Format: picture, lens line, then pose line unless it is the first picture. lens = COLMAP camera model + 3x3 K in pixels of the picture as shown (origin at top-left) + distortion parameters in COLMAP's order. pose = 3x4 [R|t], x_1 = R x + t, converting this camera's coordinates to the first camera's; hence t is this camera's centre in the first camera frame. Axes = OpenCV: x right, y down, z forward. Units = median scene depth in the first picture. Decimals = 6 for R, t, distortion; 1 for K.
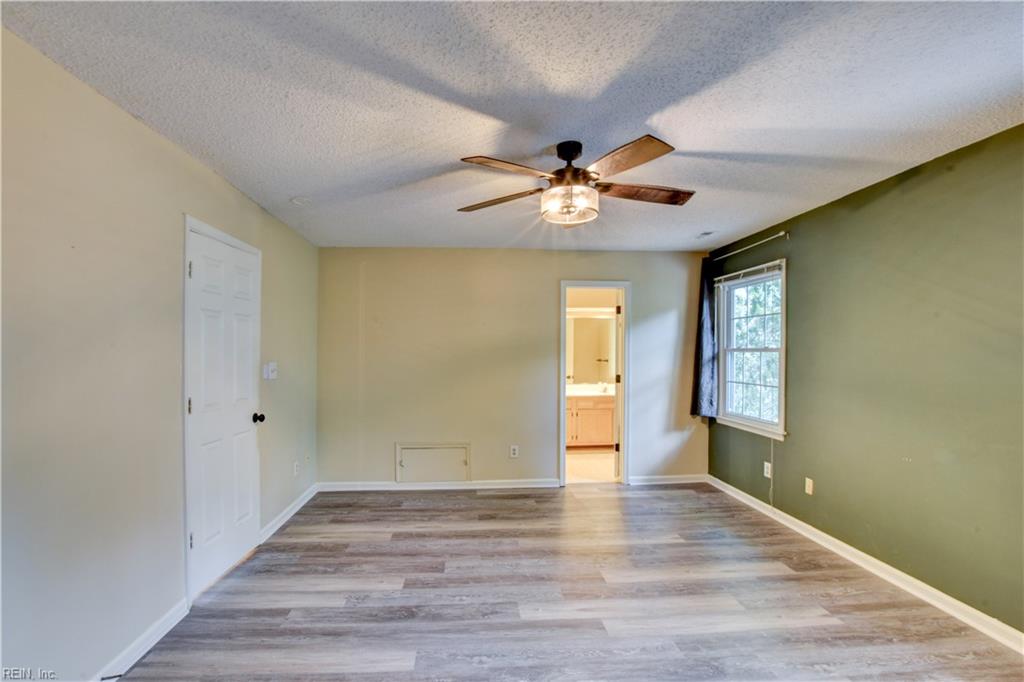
lens RADIAL K [[469.4, 0, 510.2], [0, 469.4, 341.9], [0, 0, 1]] dist [-0.036901, 0.006585]
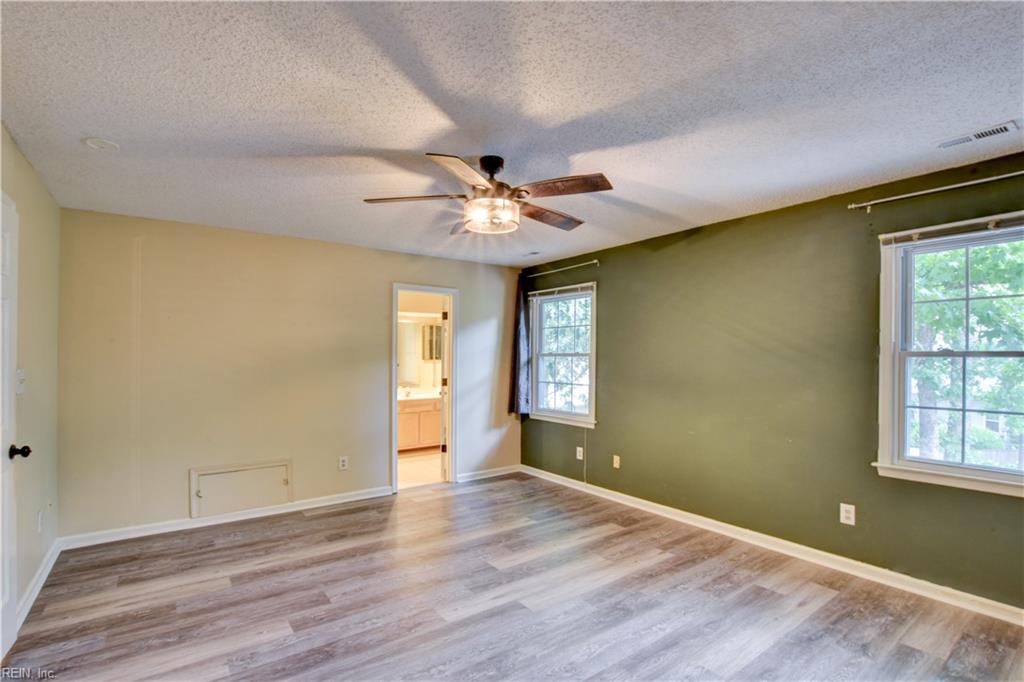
lens RADIAL K [[469.4, 0, 519.0], [0, 469.4, 347.2], [0, 0, 1]] dist [-0.036901, 0.006585]
pose [[0.841541, 0.014368, 0.540001, -0.291599], [-0.014660, 0.999885, -0.003759, 0.004454], [-0.539994, -0.004753, 0.841656, 0.057844]]
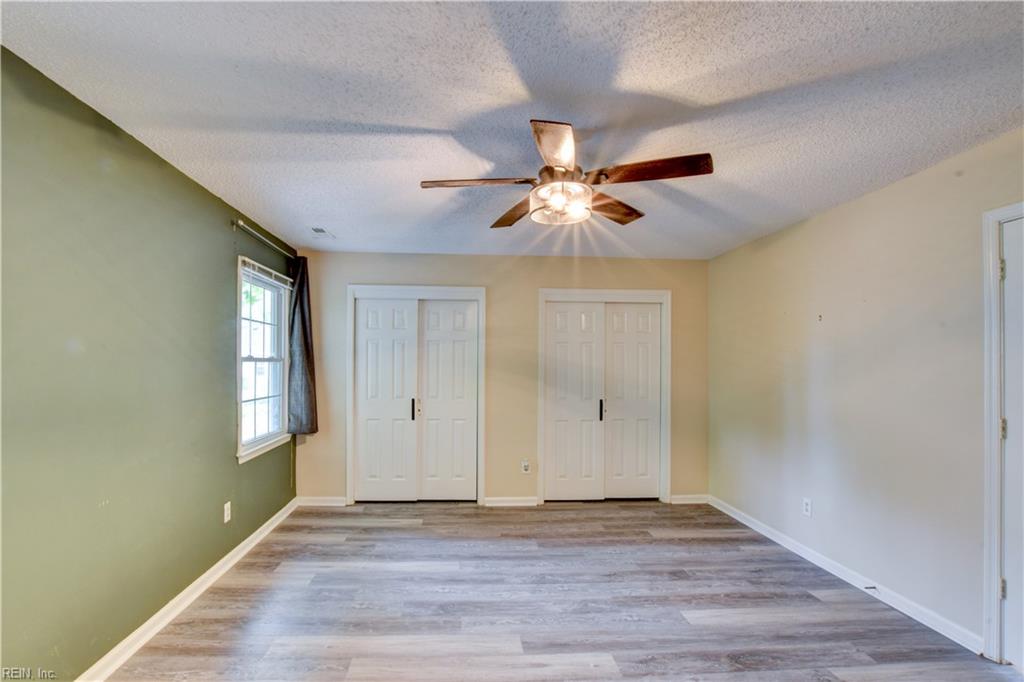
lens RADIAL K [[469.4, 0, 524.4], [0, 469.4, 365.6], [0, 0, 1]] dist [-0.036901, 0.006585]
pose [[-0.998775, -0.007539, -0.048896, 0.177514], [-0.006520, 0.999759, -0.020949, 0.037205], [0.049042, -0.020605, -0.998584, 1.406029]]
